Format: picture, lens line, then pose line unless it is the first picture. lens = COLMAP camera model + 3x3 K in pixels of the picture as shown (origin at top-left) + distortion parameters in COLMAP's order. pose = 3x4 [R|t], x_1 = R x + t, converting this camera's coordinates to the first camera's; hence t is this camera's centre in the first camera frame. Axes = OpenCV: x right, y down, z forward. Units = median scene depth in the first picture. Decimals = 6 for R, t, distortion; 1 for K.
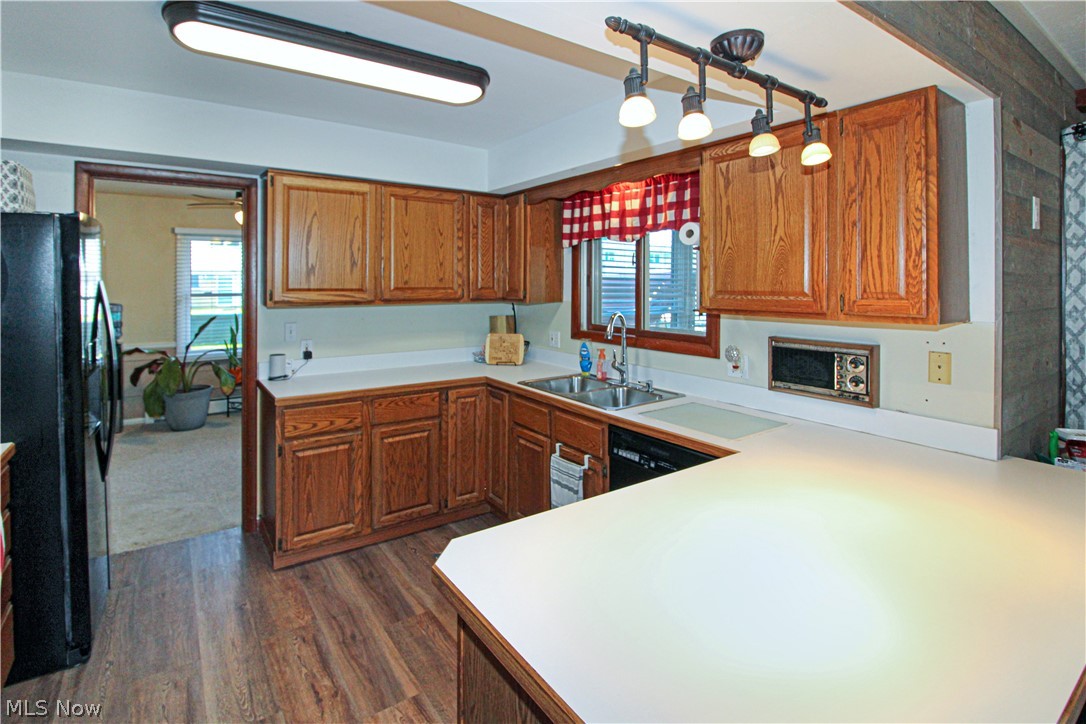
lens RADIAL K [[523.5, 0, 541.8], [0, 523.5, 292.7], [0, 0, 1]] dist [-0.016334, -0.001144]
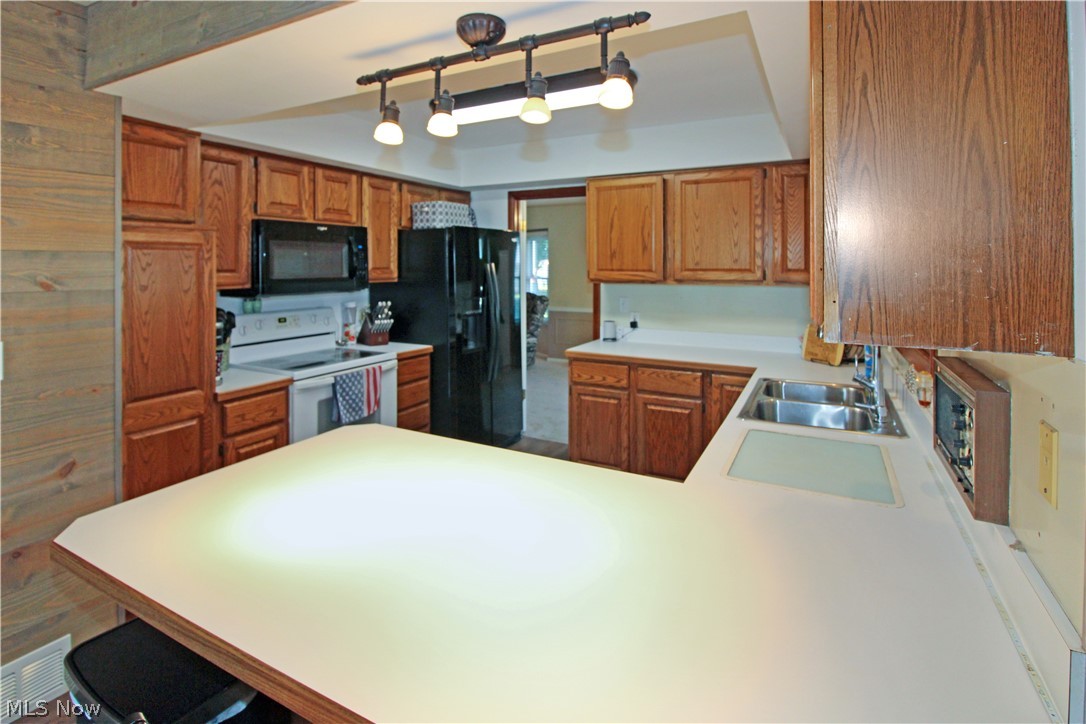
lens RADIAL K [[534.4, 0, 544.2], [0, 534.4, 267.4], [0, 0, 1]] dist [-0.028249, -0.001159]
pose [[0.448844, 0.002226, -0.893607, 0.603228], [-0.017196, 0.999833, -0.006147, -0.000899], [0.893445, 0.018125, 0.448807, 0.286708]]
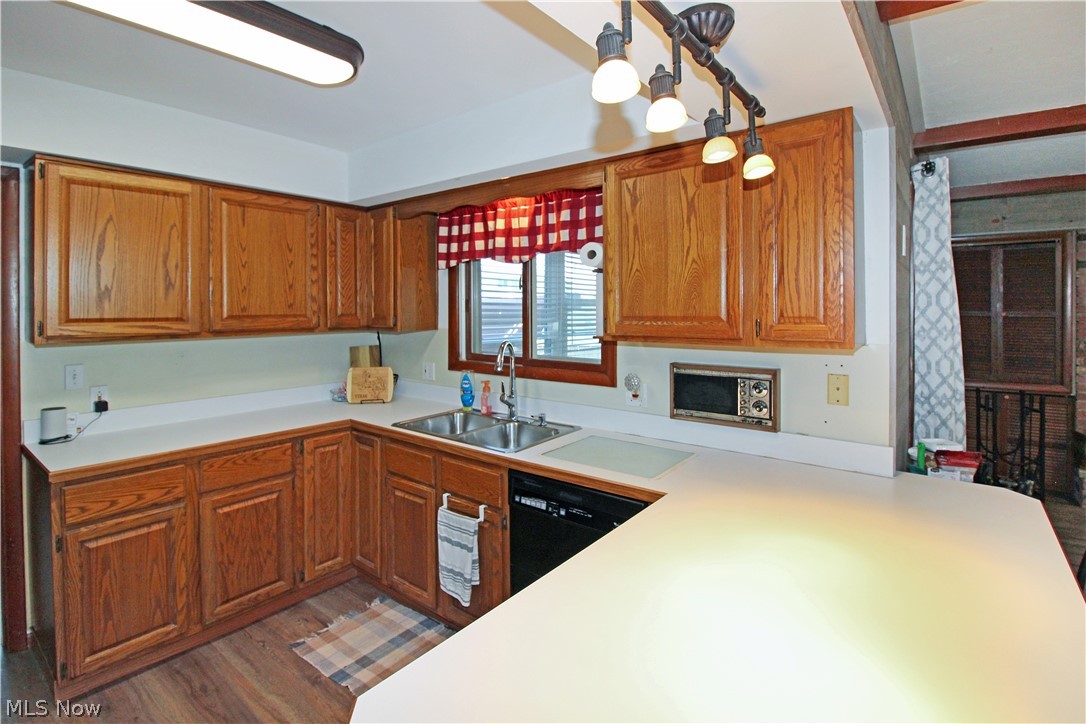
lens RADIAL K [[518.9, 0, 540.7], [0, 518.9, 316.7], [0, 0, 1]] dist [-0.000450, -0.013523]
pose [[0.959932, -0.011357, 0.280004, -0.049470], [0.011363, 0.999934, 0.001599, -0.004496], [-0.280004, 0.001647, 0.959998, 0.116416]]
